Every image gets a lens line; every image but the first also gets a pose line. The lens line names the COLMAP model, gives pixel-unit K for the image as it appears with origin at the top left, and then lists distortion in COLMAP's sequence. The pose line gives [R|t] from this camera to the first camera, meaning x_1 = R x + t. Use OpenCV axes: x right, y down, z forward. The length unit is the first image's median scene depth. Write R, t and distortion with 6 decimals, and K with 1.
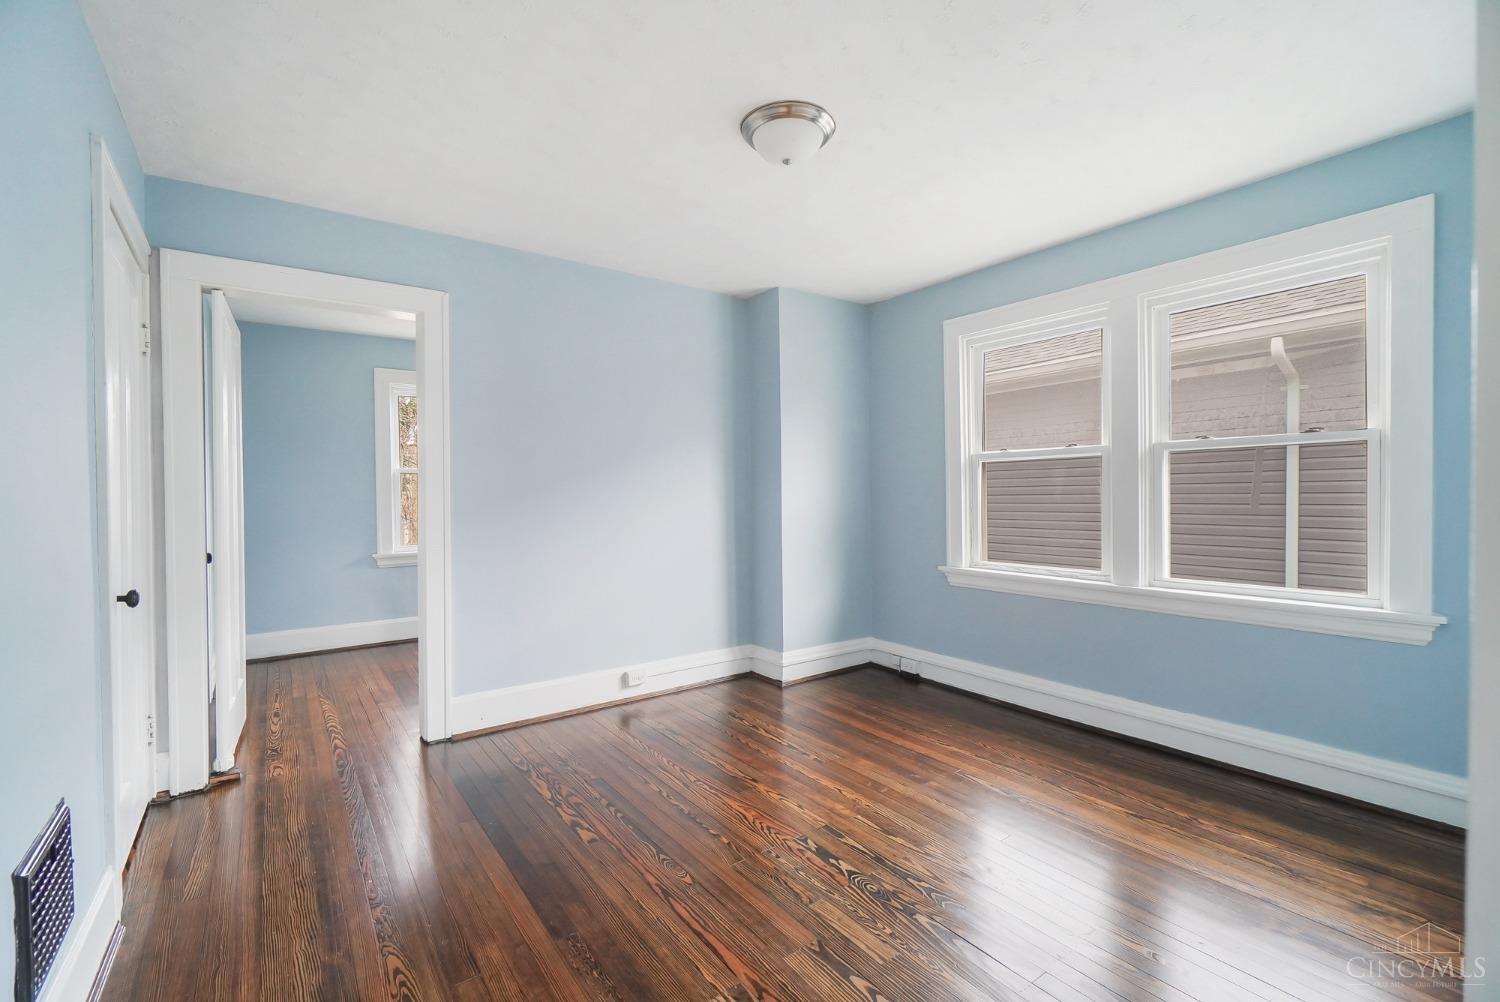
lens RADIAL K [[643.0, 0, 739.2], [0, 643.0, 500.4], [0, 0, 1]] dist [-0.001303, -0.000291]
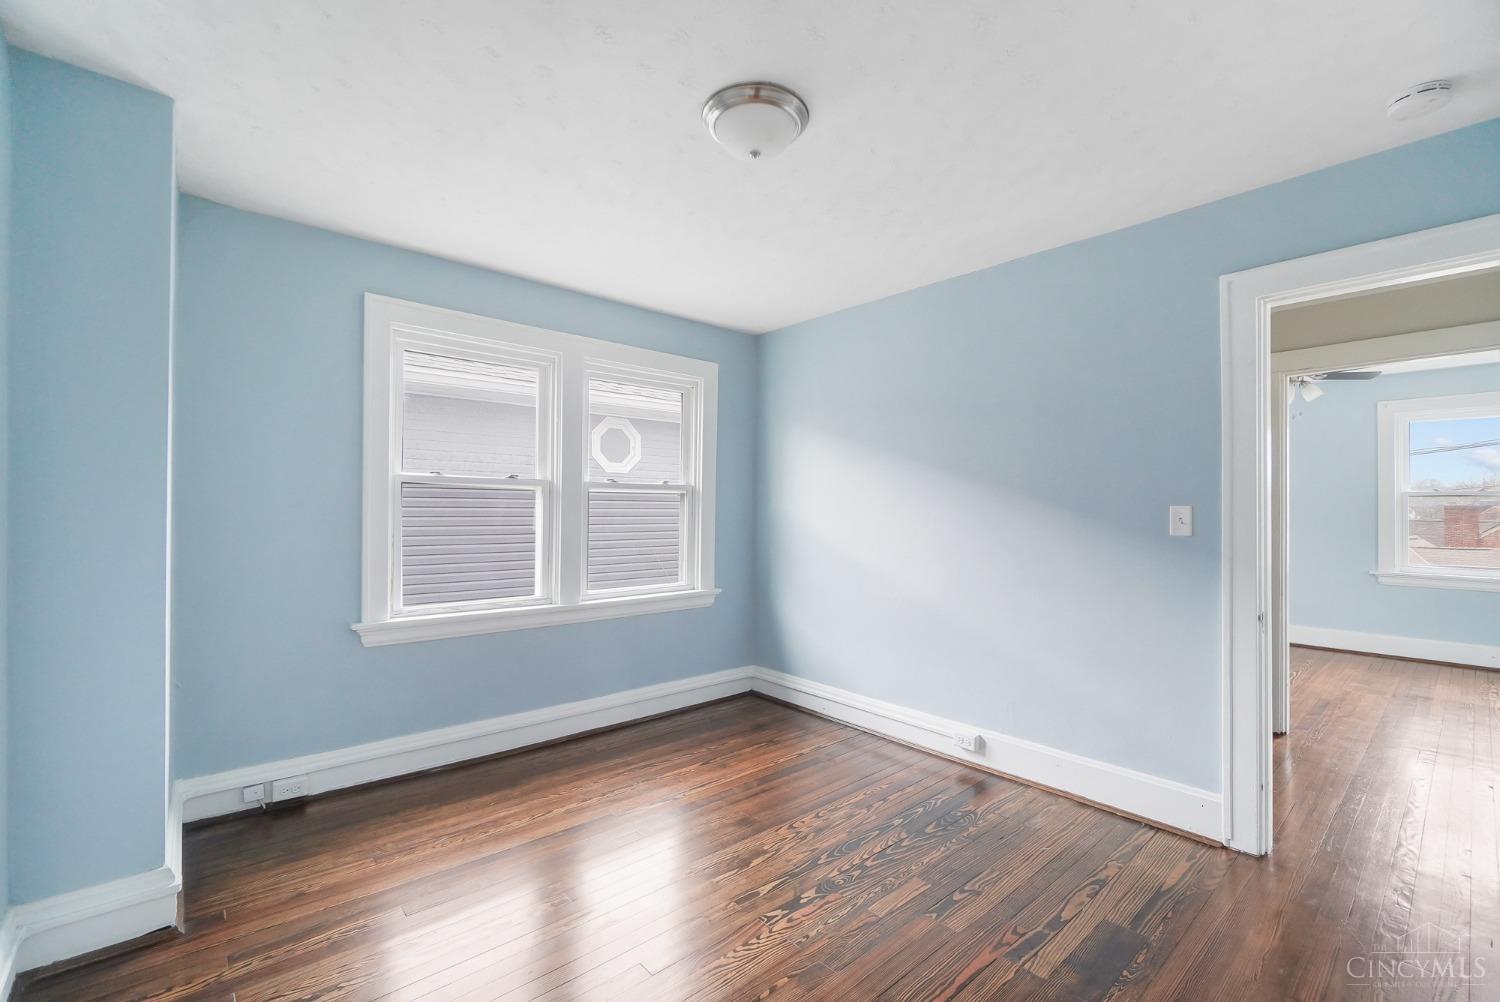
lens RADIAL K [[643.0, 0, 741.1], [0, 643.0, 504.3], [0, 0, 1]] dist [-0.001303, -0.000291]
pose [[-0.097318, 0.016327, 0.995119, -0.621250], [0.000145, 0.999866, -0.016391, -0.028856], [-0.995253, -0.001451, -0.097307, 0.872807]]
